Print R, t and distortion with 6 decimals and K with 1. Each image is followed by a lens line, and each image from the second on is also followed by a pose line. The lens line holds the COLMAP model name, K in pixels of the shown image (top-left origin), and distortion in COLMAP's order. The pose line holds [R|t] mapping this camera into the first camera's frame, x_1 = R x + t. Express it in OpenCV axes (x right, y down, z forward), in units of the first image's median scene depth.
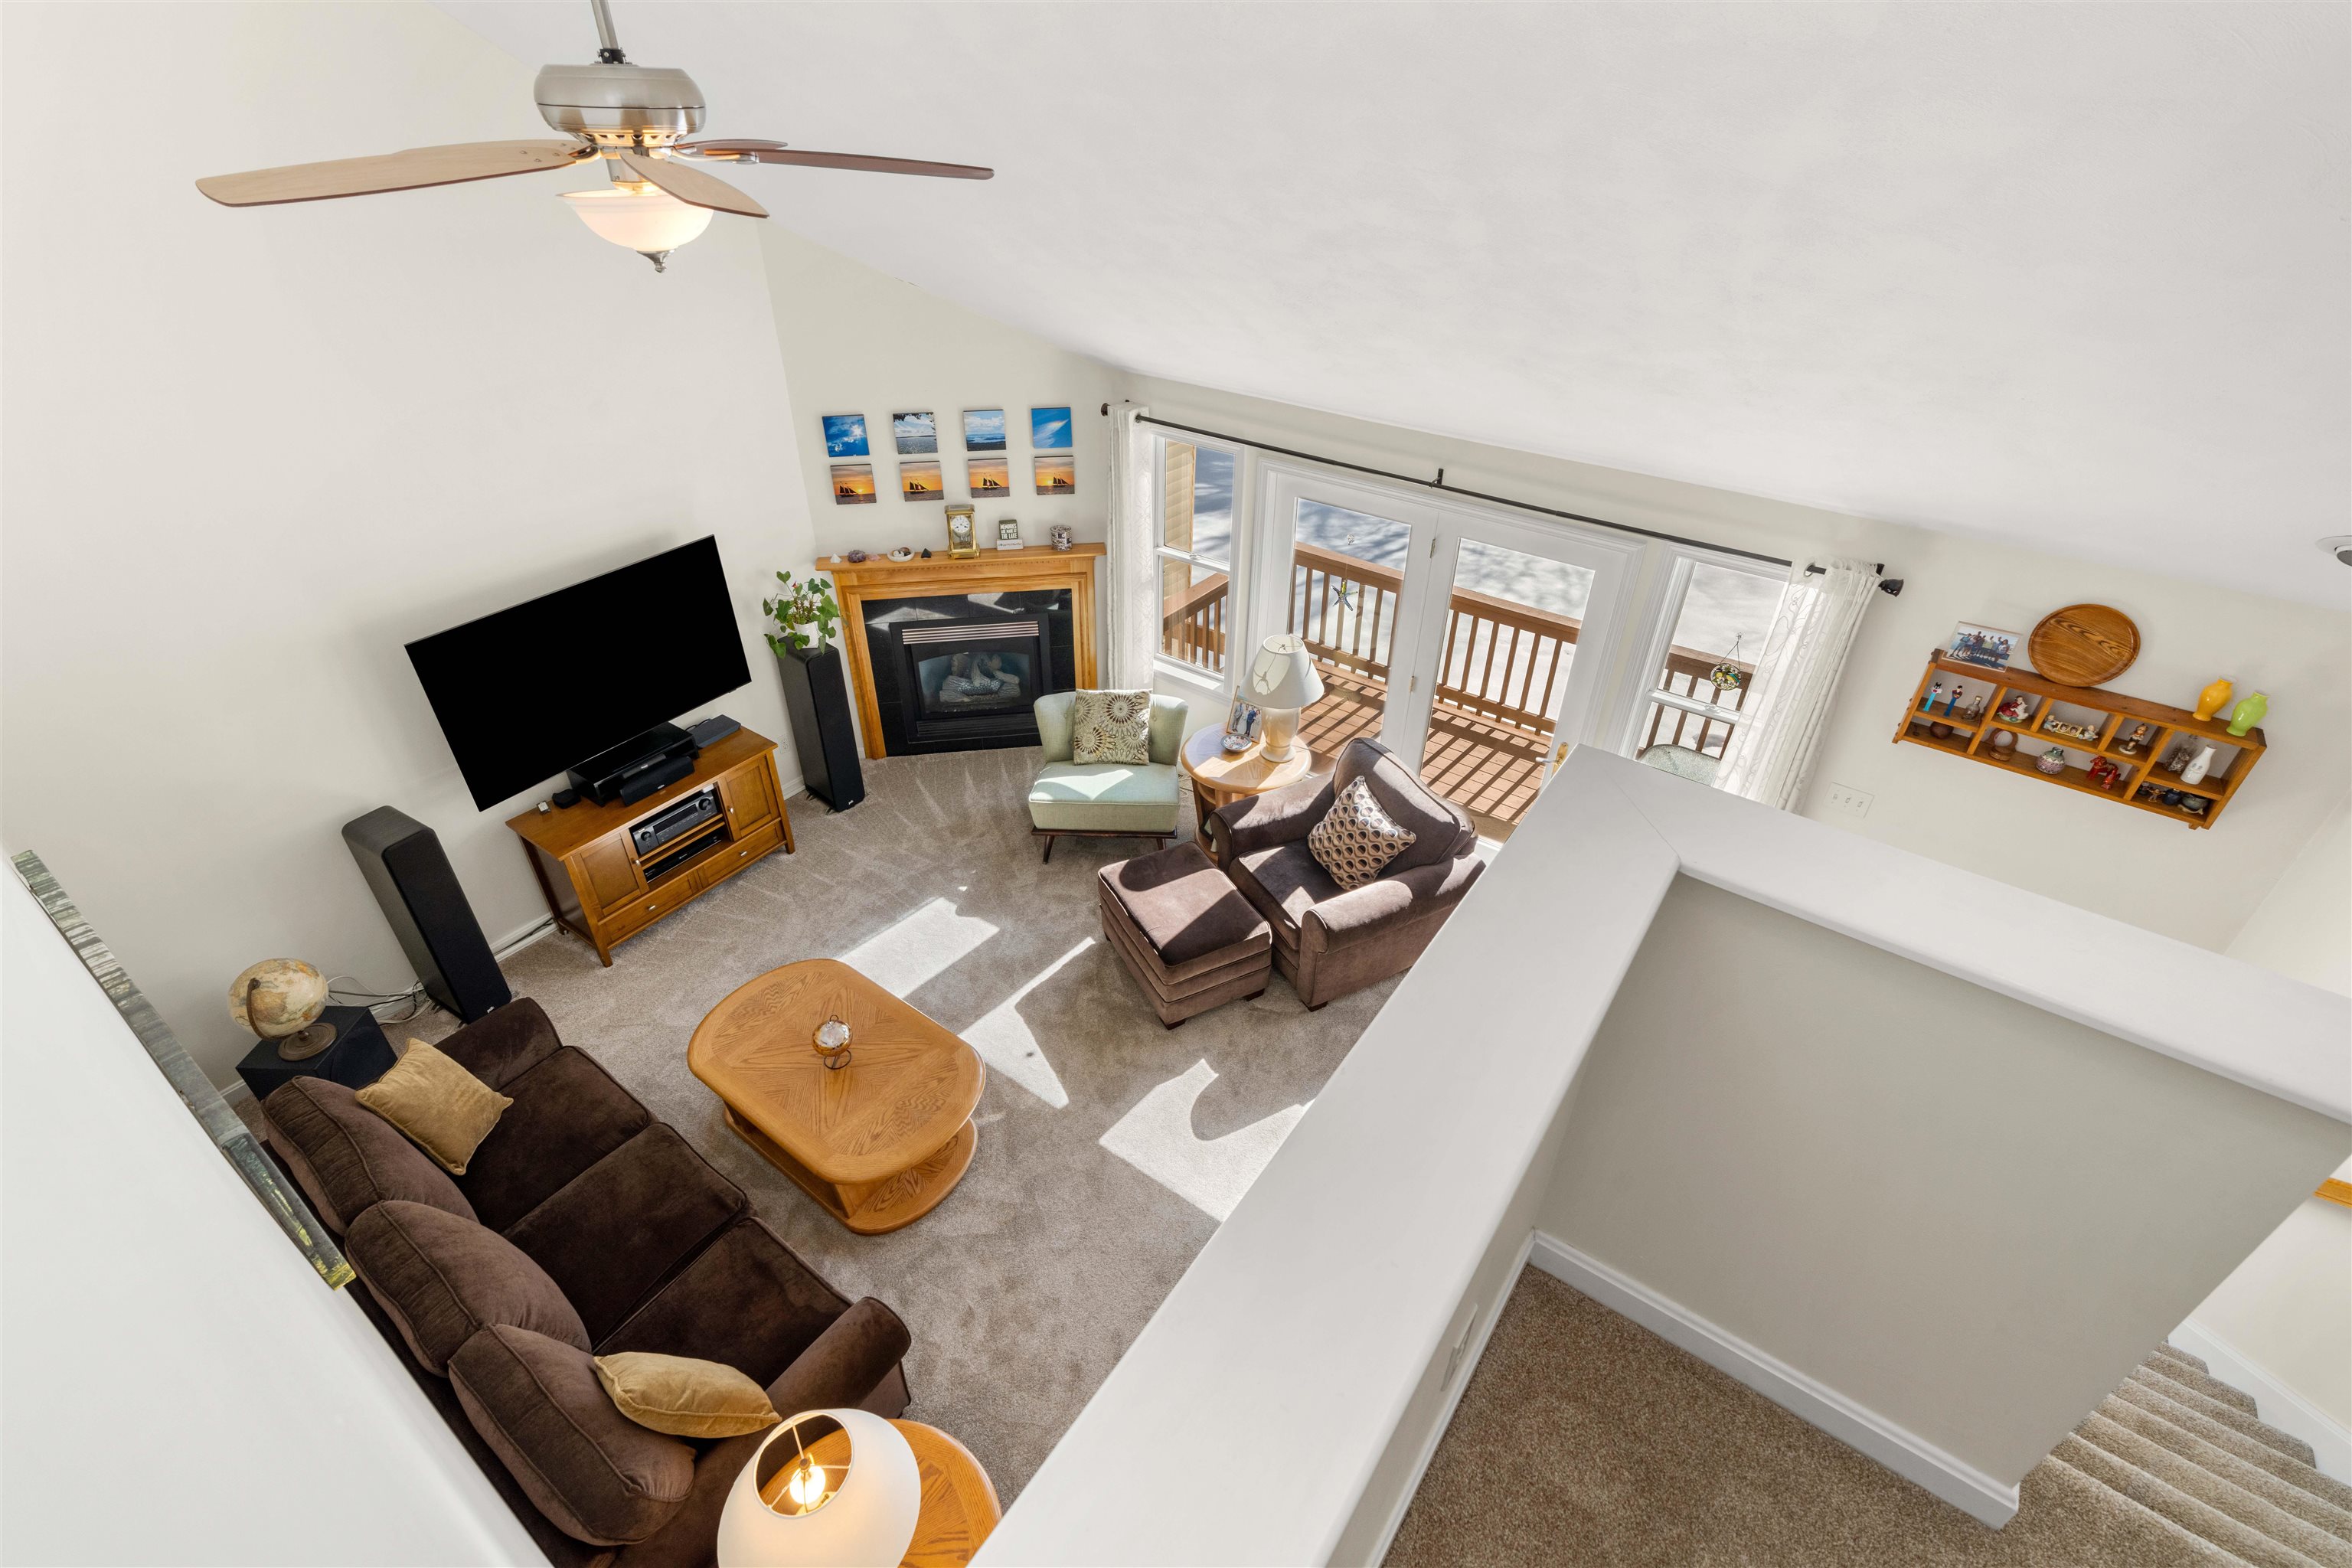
lens RADIAL K [[1063.7, 0, 1170.4], [0, 1063.7, 782.9], [0, 0, 1]] dist [-0.001848, -0.000784]
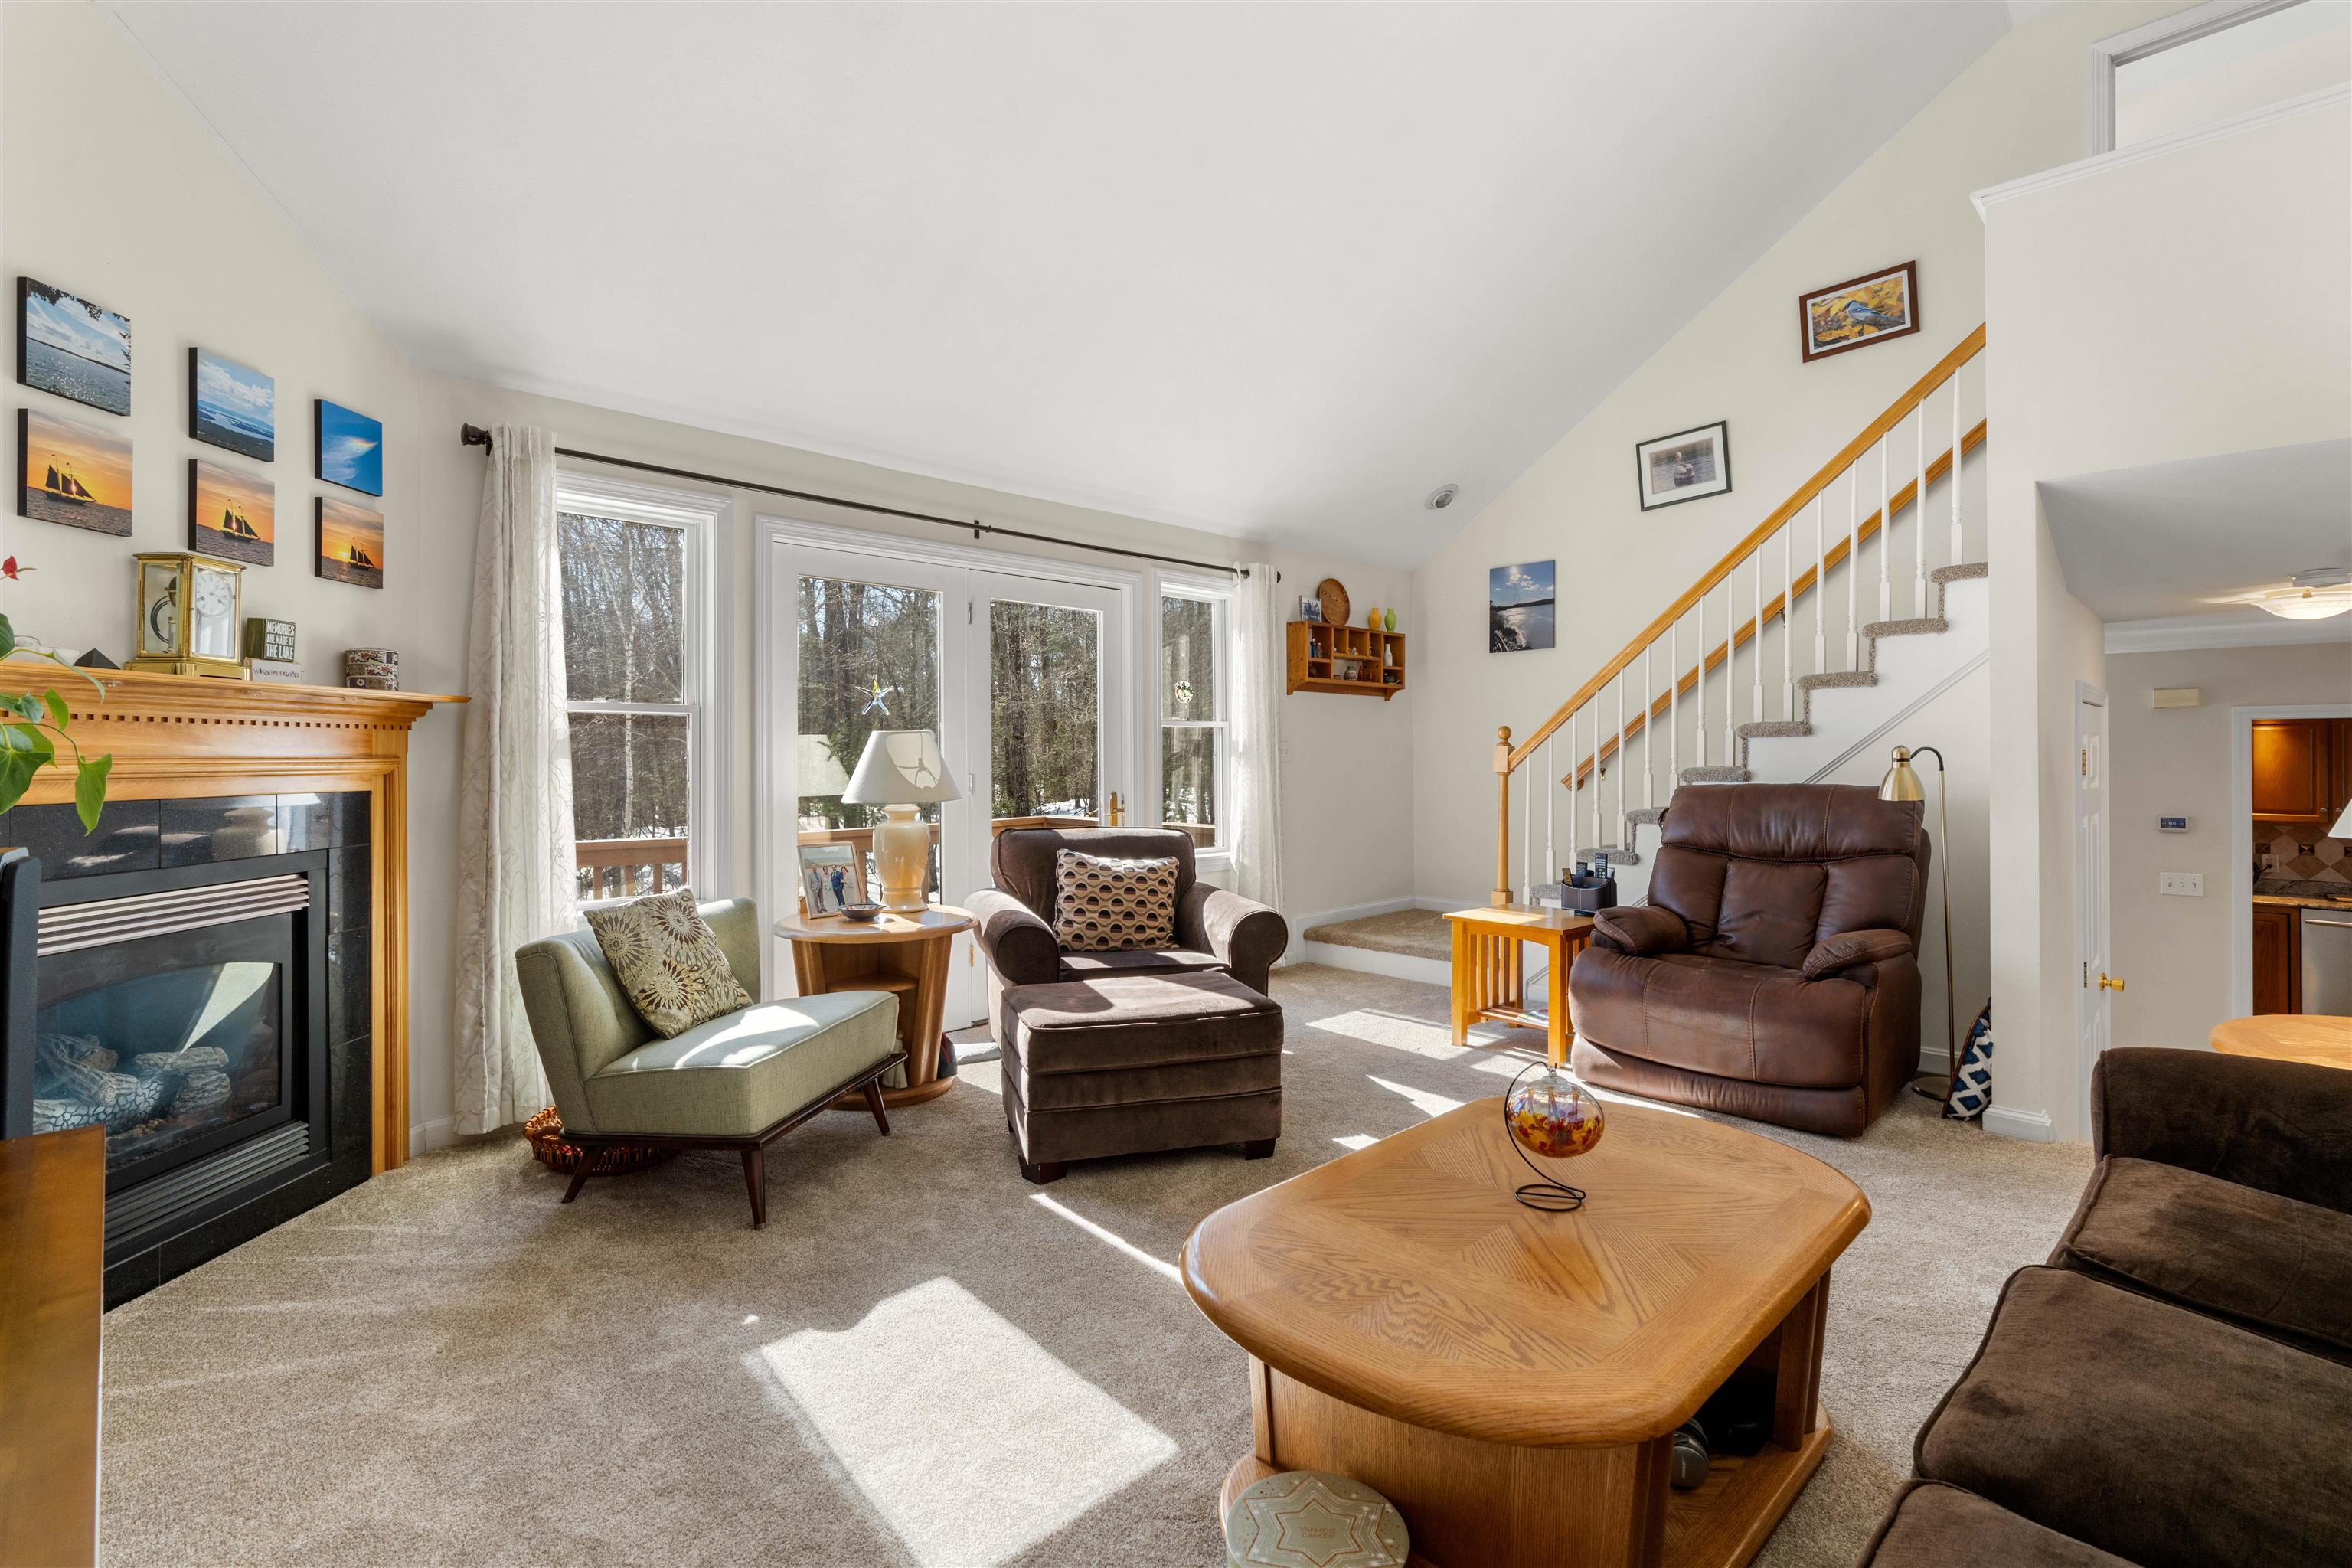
lens RADIAL K [[1063.7, 0, 1173.4], [0, 1063.7, 744.9], [0, 0, 1]] dist [-0.001848, -0.000784]
pose [[0.162578, 0.002087, 0.986693, -0.547294], [0.553883, 0.827383, -0.093013, 0.045592], [-0.816567, 0.561634, 0.133359, 0.695401]]
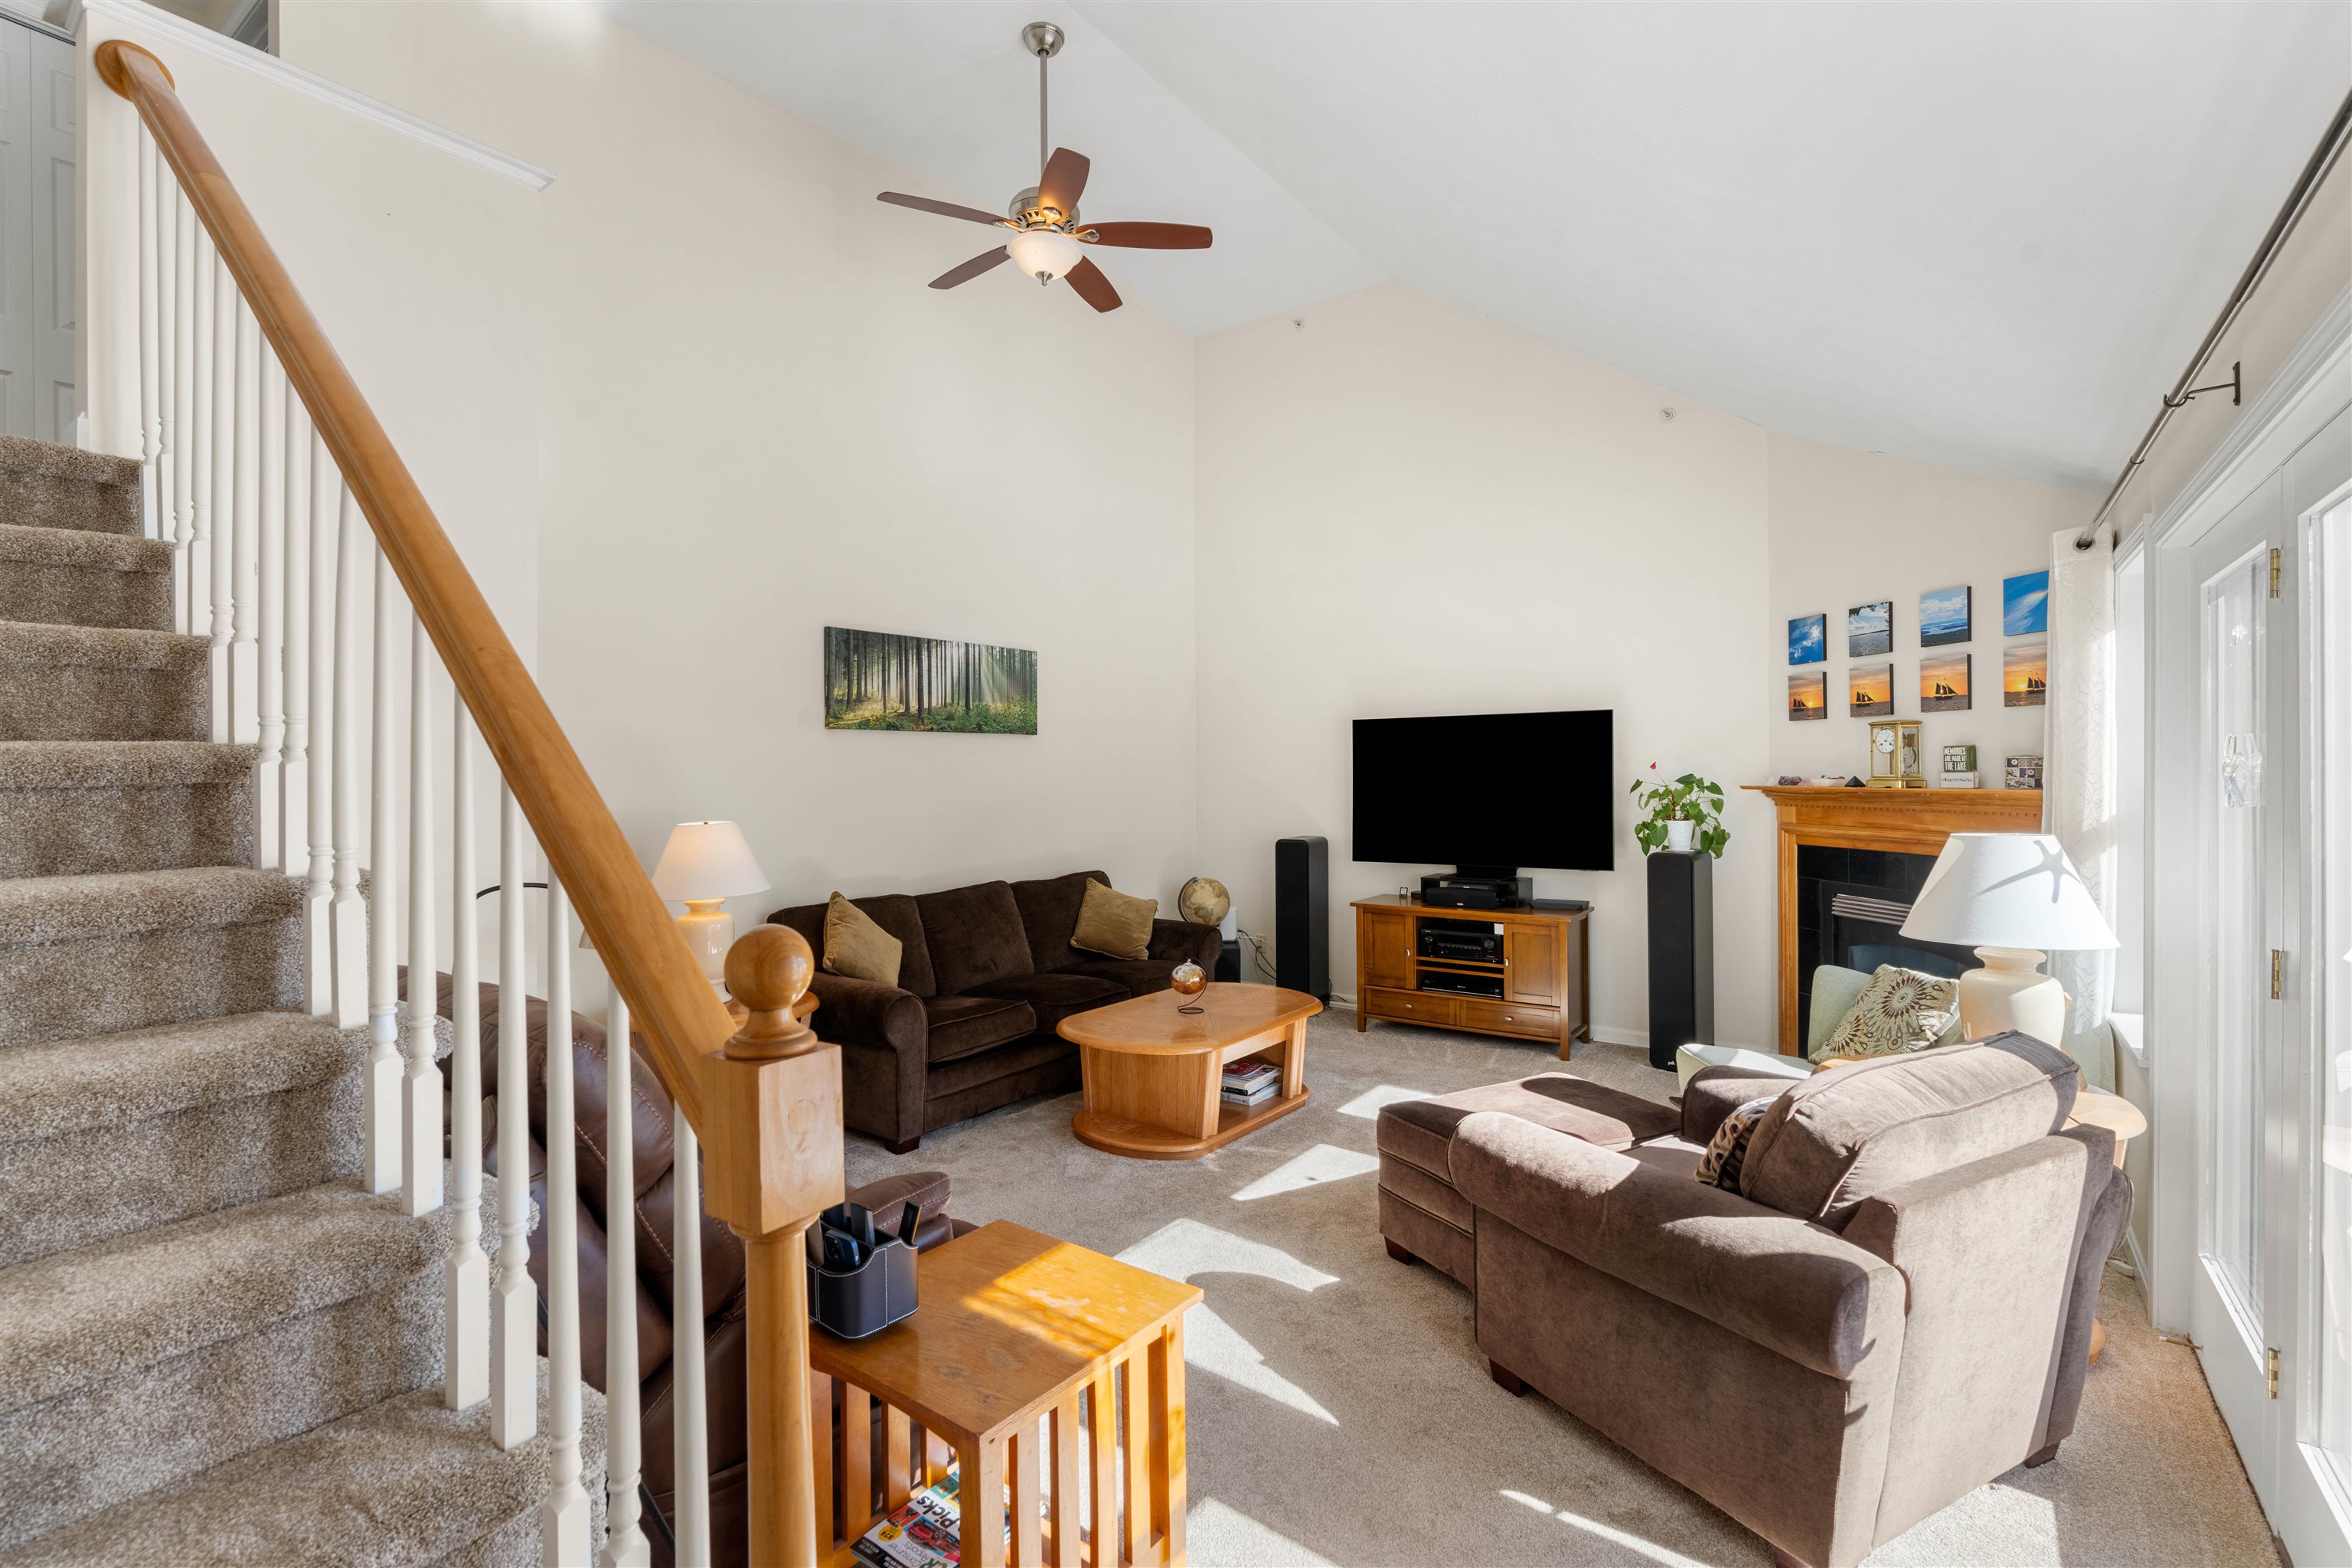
lens RADIAL K [[1063.7, 0, 1167.2], [0, 1063.7, 771.8], [0, 0, 1]] dist [-0.001848, -0.000784]
pose [[-0.008706, -0.003977, -0.999954, 0.554524], [-0.559153, 0.829063, 0.001571, 0.052600], [0.829019, 0.559141, -0.009441, 0.621661]]
